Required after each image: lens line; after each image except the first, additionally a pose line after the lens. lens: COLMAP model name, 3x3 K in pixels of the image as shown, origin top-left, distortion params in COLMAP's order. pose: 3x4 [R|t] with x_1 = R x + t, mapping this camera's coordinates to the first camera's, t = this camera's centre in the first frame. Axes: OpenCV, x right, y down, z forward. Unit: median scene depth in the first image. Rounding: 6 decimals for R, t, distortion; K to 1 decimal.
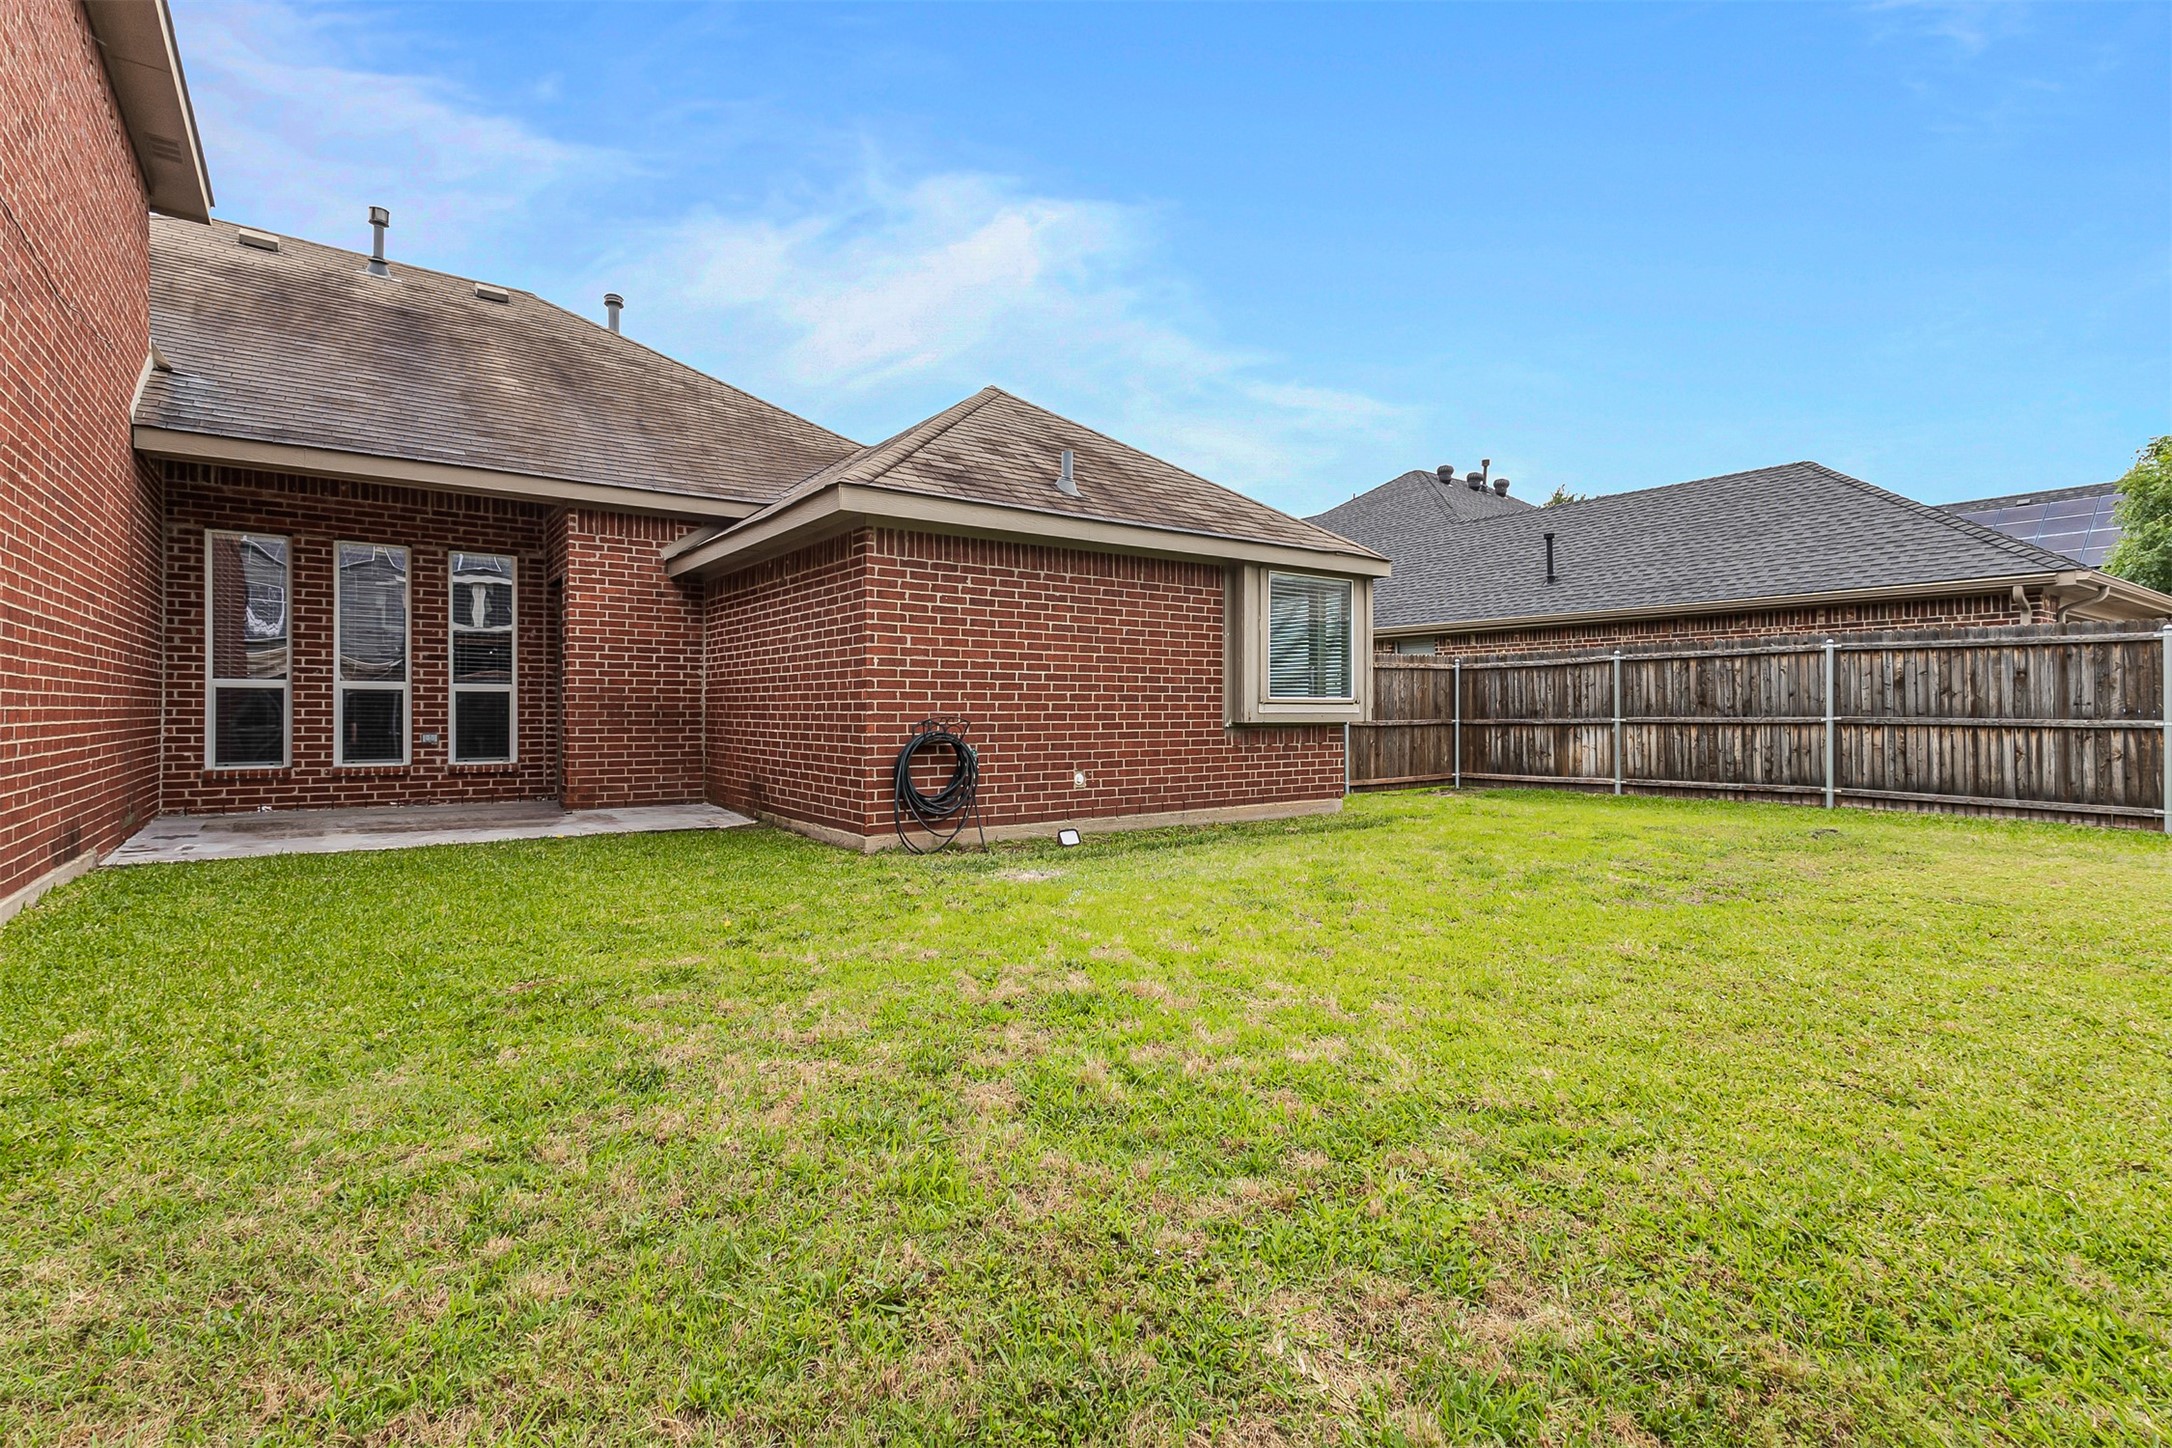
lens RADIAL K [[1007.5, 0, 1086.6], [0, 1007.5, 719.0], [0, 0, 1]] dist [0.024735, -0.005876]
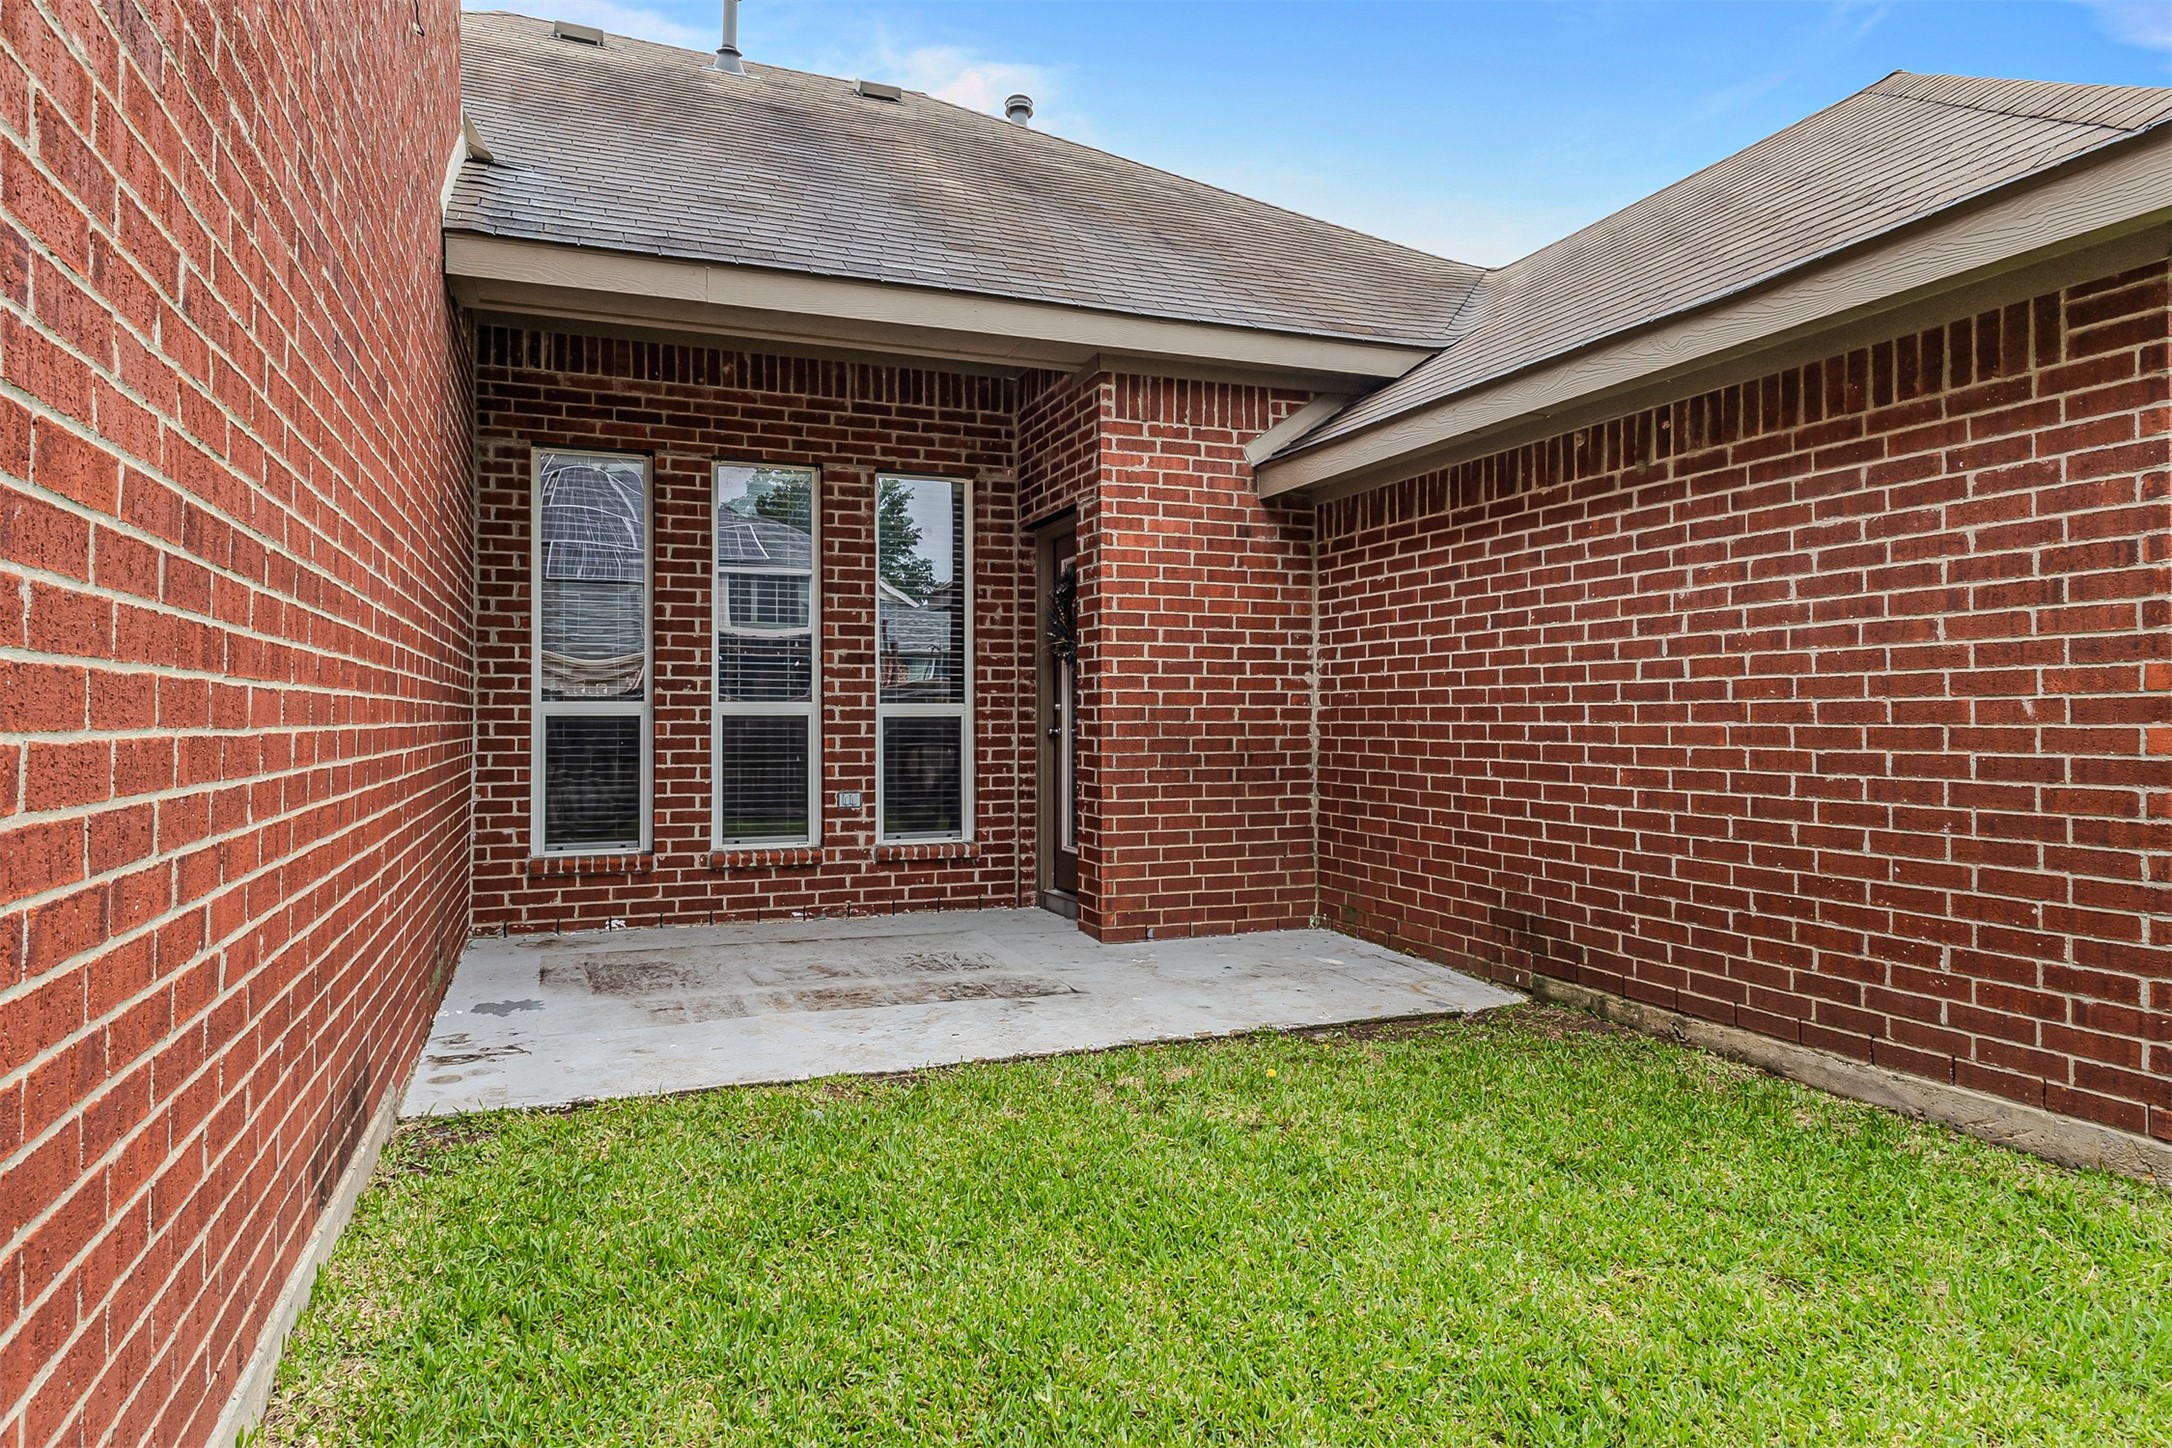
lens RADIAL K [[1298.4, 0, 1091.5], [0, 1298.4, 717.1], [0, 0, 1]] dist [0.009580, 0.003706]
pose [[0.966536, -0.005699, -0.256466, -0.345952], [0.003516, 0.999954, -0.008970, -0.021953], [0.256505, 0.007768, 0.966512, 0.347054]]
